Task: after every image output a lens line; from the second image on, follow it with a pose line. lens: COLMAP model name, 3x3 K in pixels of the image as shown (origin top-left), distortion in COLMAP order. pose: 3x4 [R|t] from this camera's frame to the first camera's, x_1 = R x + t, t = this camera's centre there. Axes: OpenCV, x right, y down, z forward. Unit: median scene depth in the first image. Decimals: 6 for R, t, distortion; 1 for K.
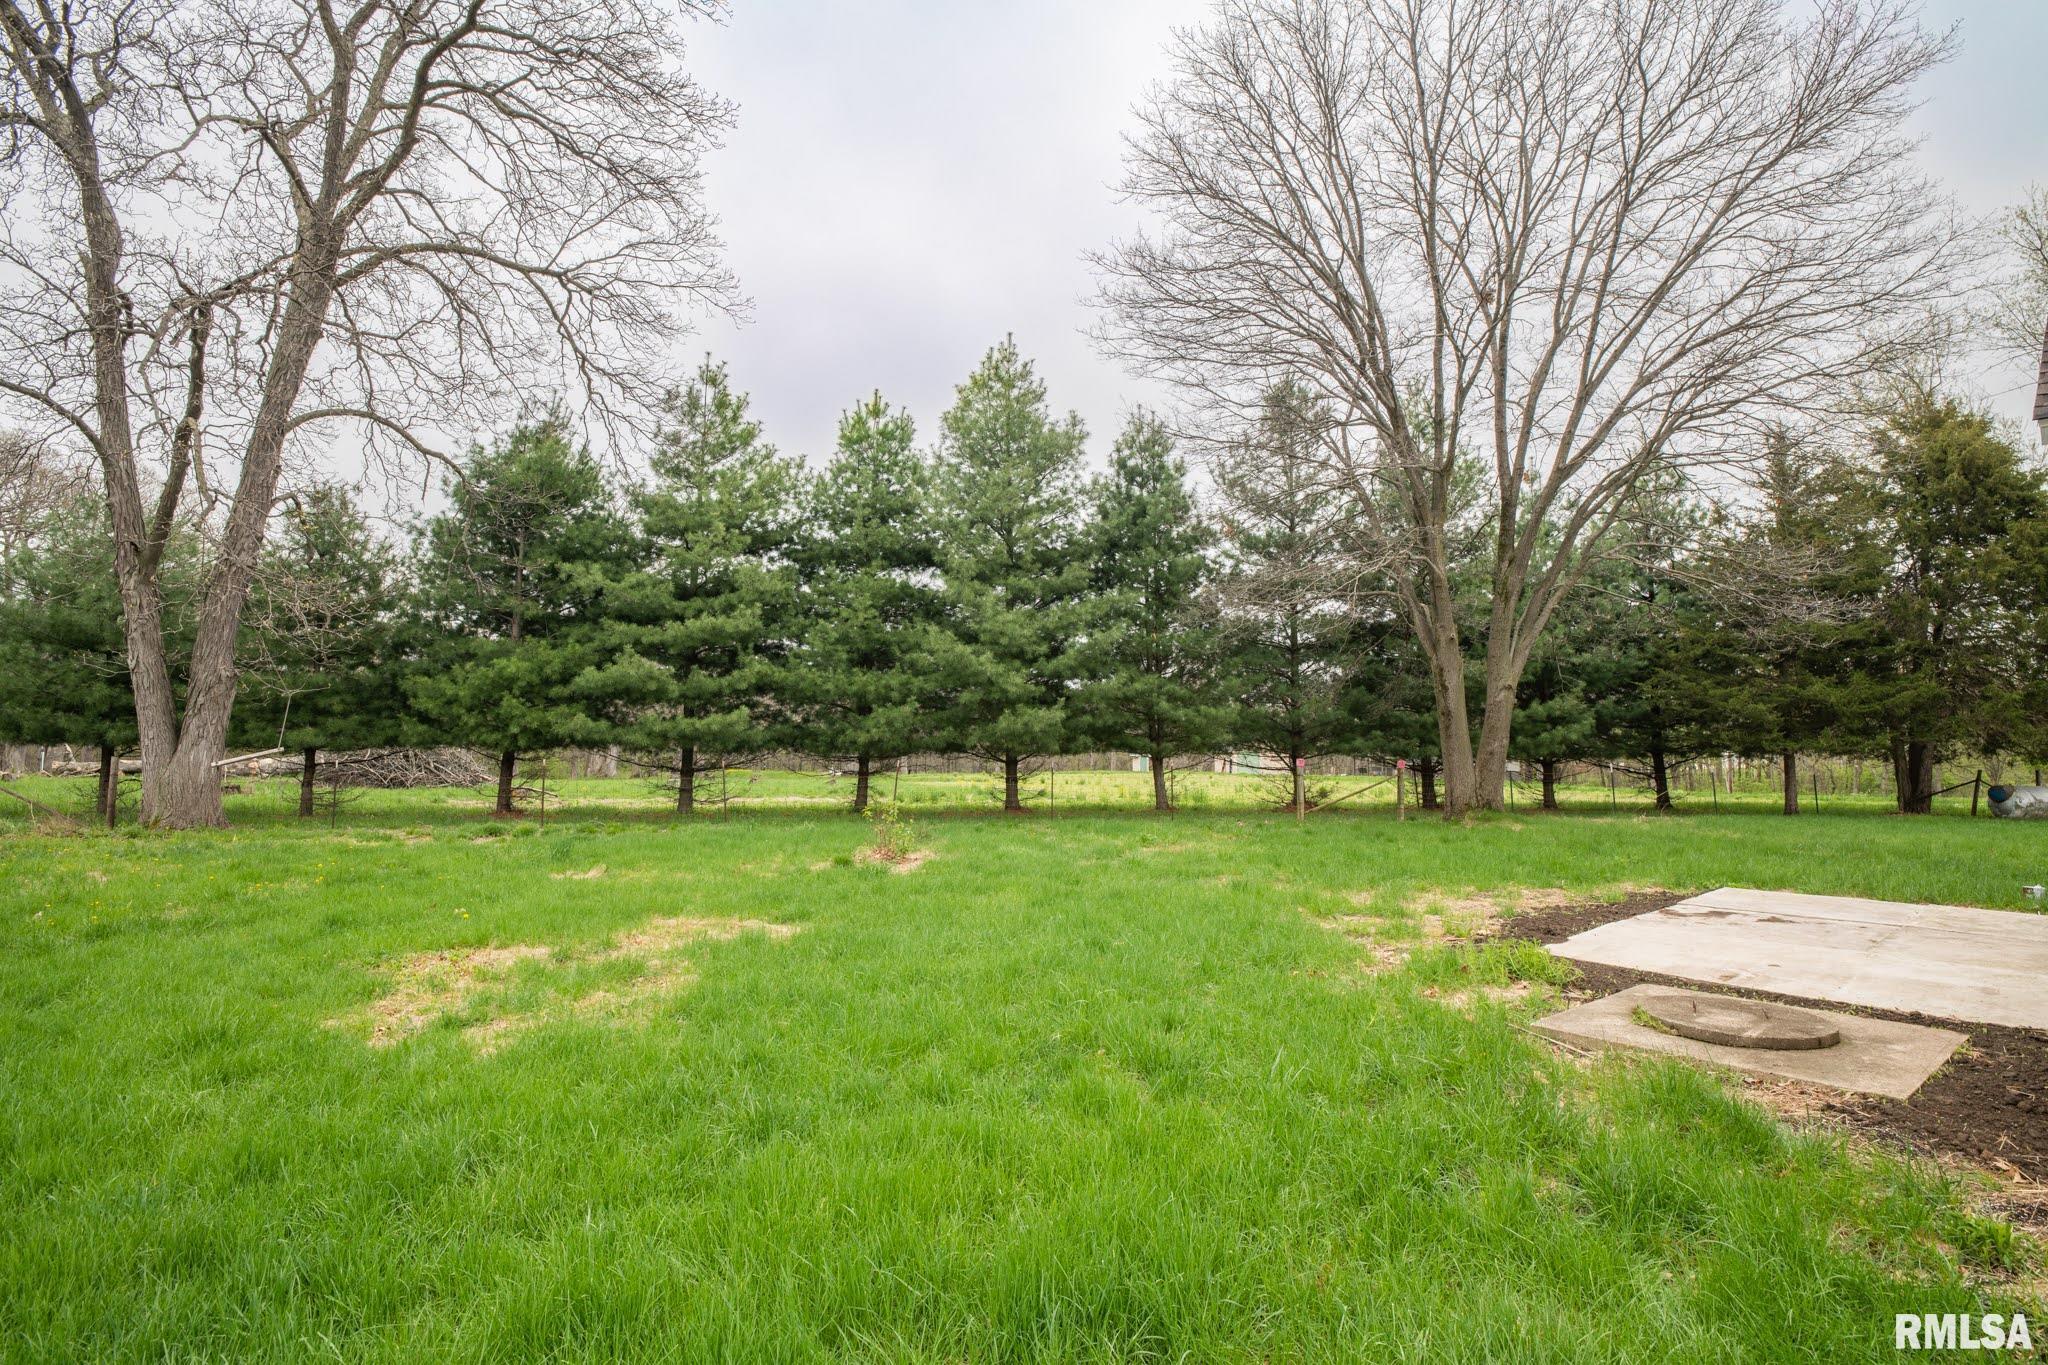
lens RADIAL K [[1003.6, 0, 1028.3], [0, 1003.6, 674.8], [0, 0, 1]] dist [-0.023321, -0.000677]
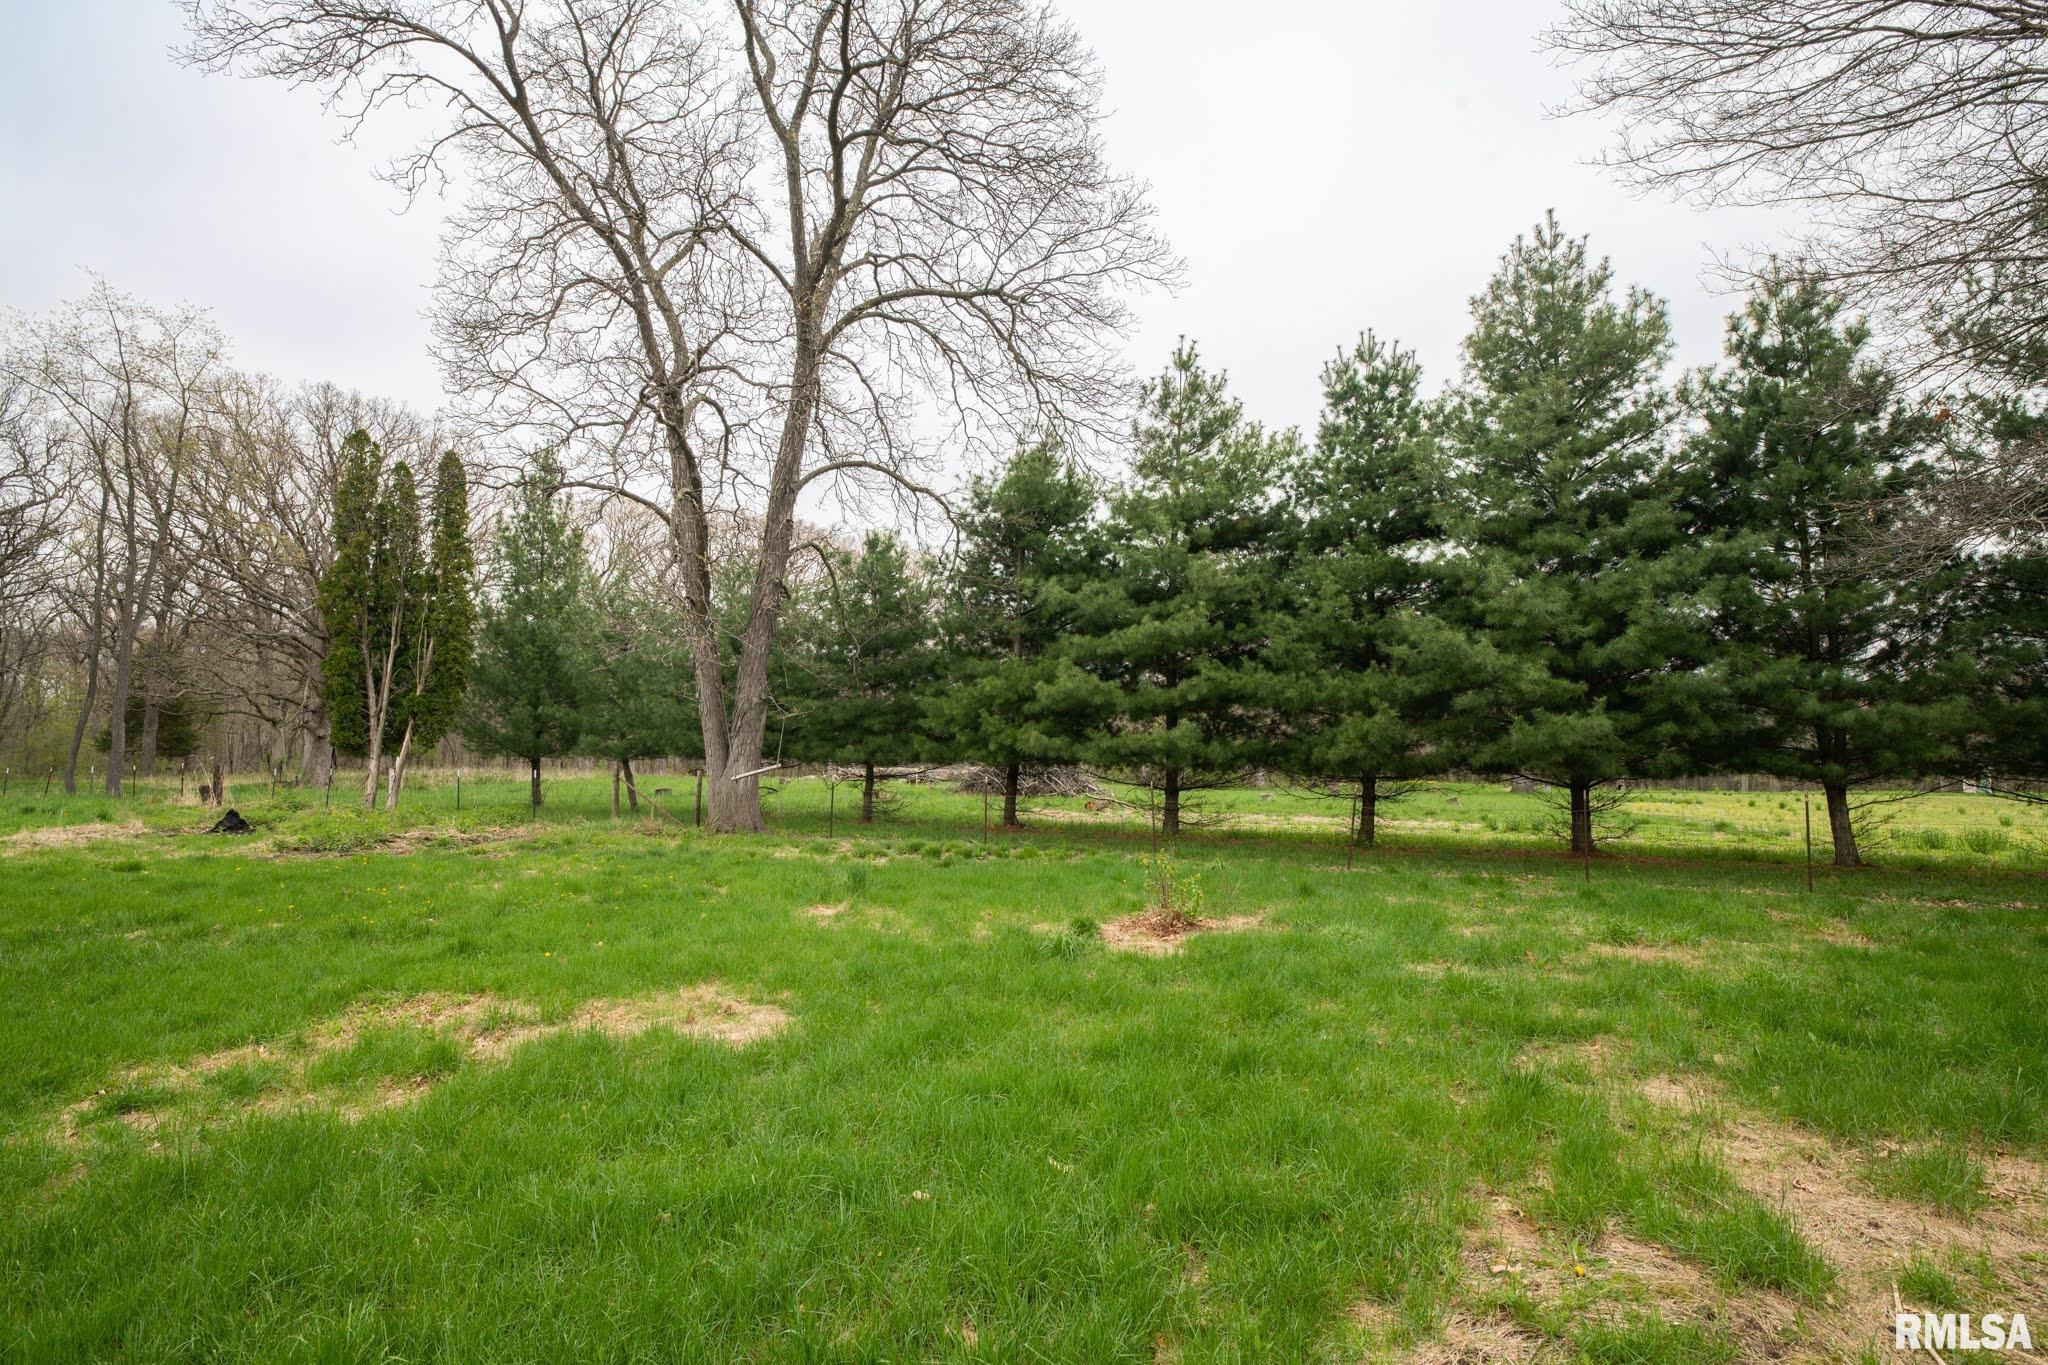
lens RADIAL K [[1003.6, 0, 1028.3], [0, 1003.6, 674.8], [0, 0, 1]] dist [-0.023321, -0.000677]
pose [[0.775706, -0.045401, -0.629459, 0.143636], [0.041364, 0.998922, -0.021075, 0.004378], [0.629737, -0.009689, 0.776748, 0.199291]]
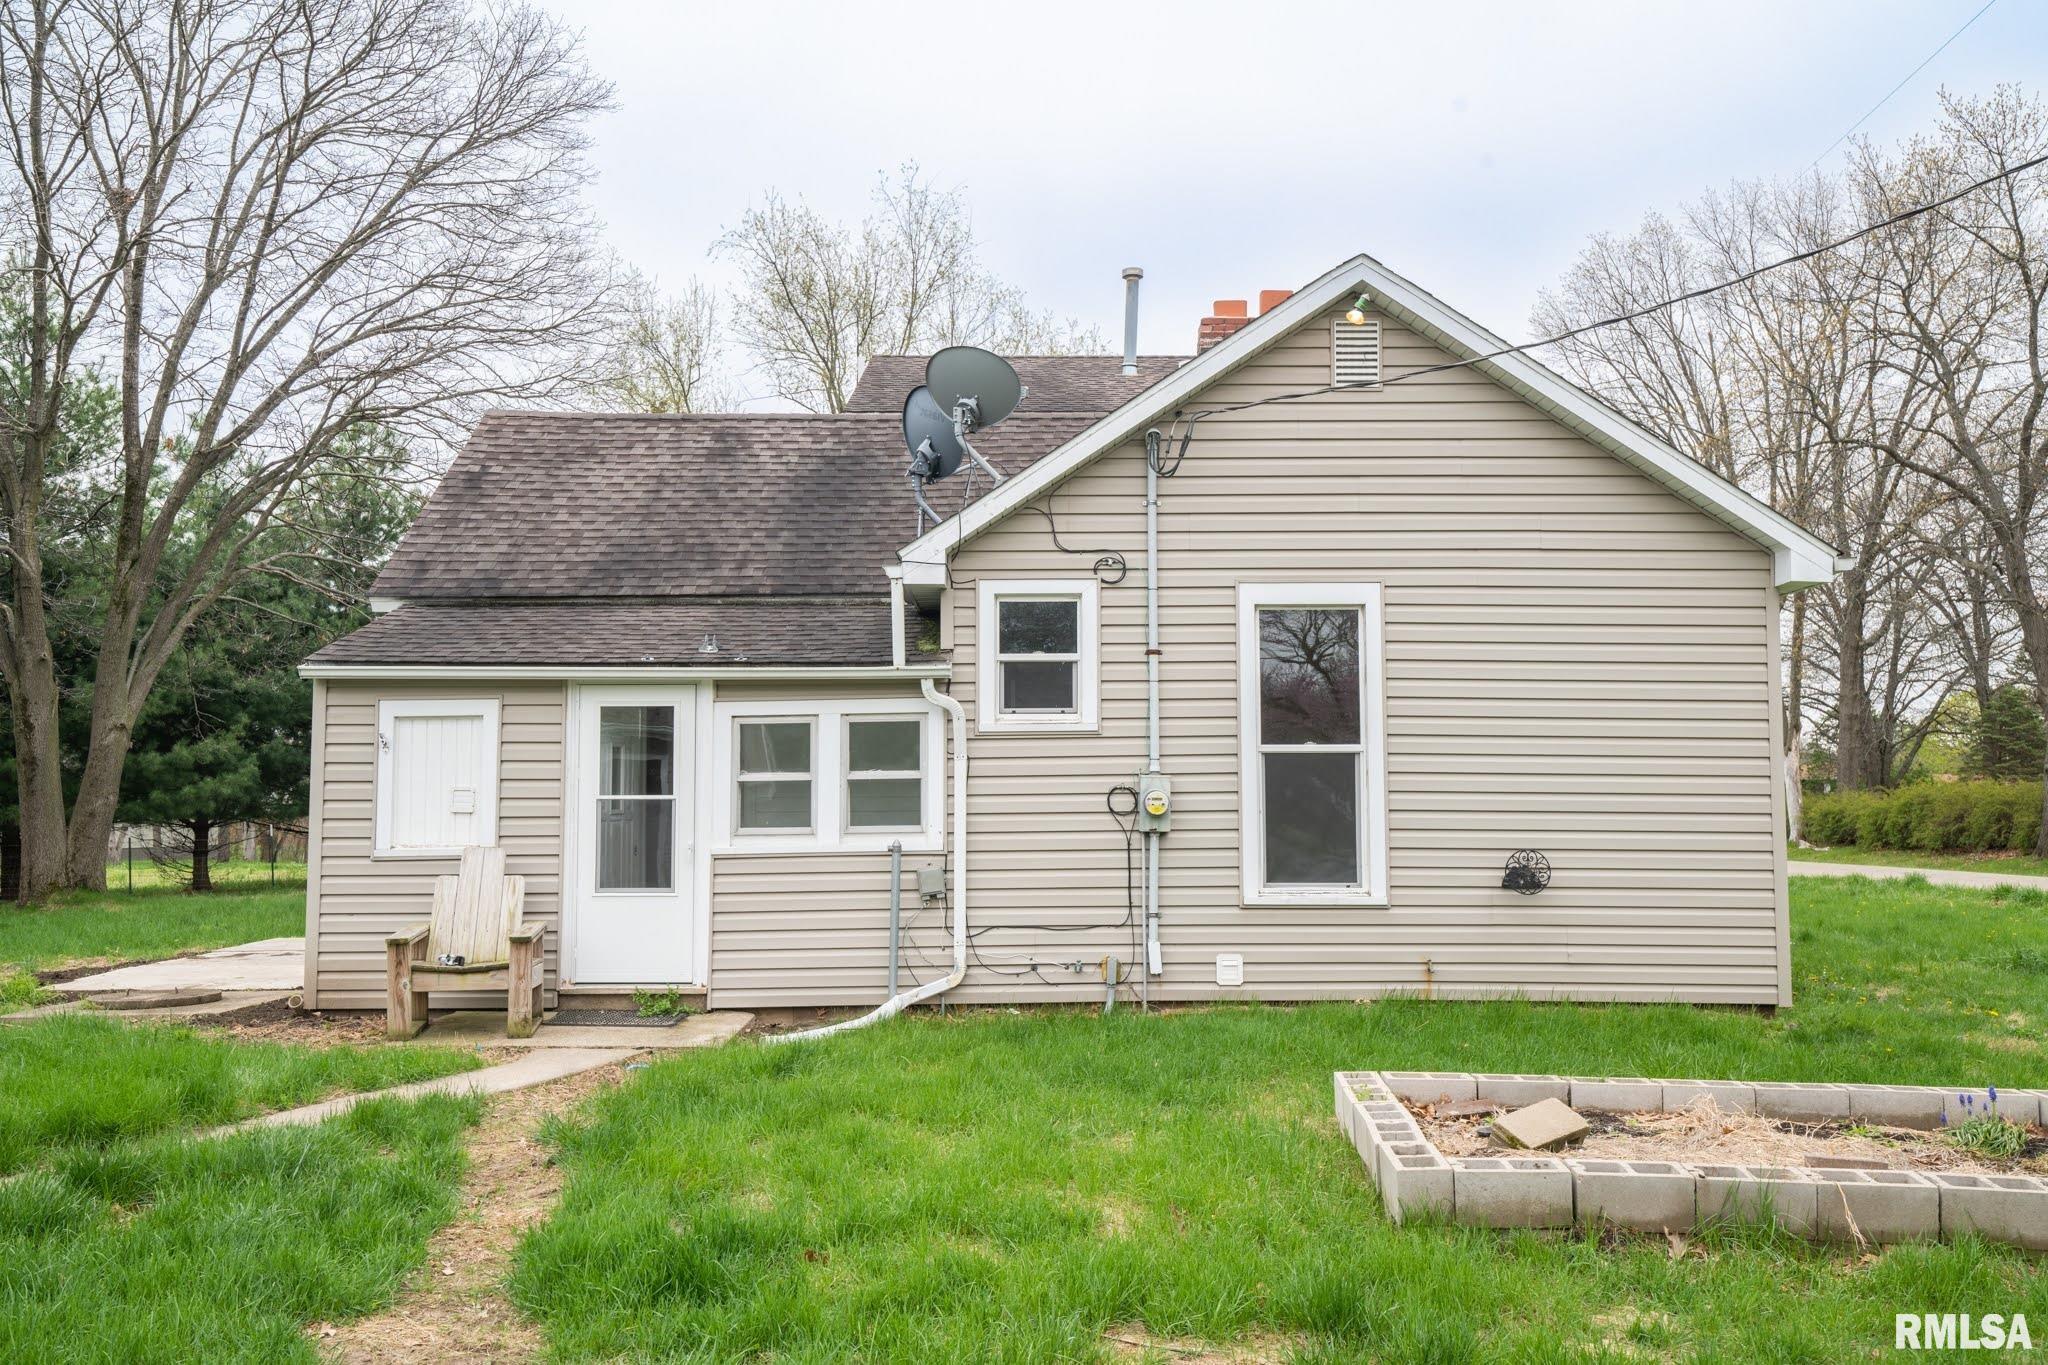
lens RADIAL K [[1774.7, 0, 1037.0], [0, 1774.7, 672.8], [0, 0, 1]] dist [0.037056, 0.009196]
pose [[0.641947, 0.041376, 0.765632, -0.099457], [-0.039574, 0.999000, -0.020807, -0.023606], [-0.765727, -0.016942, 0.642943, -0.345617]]
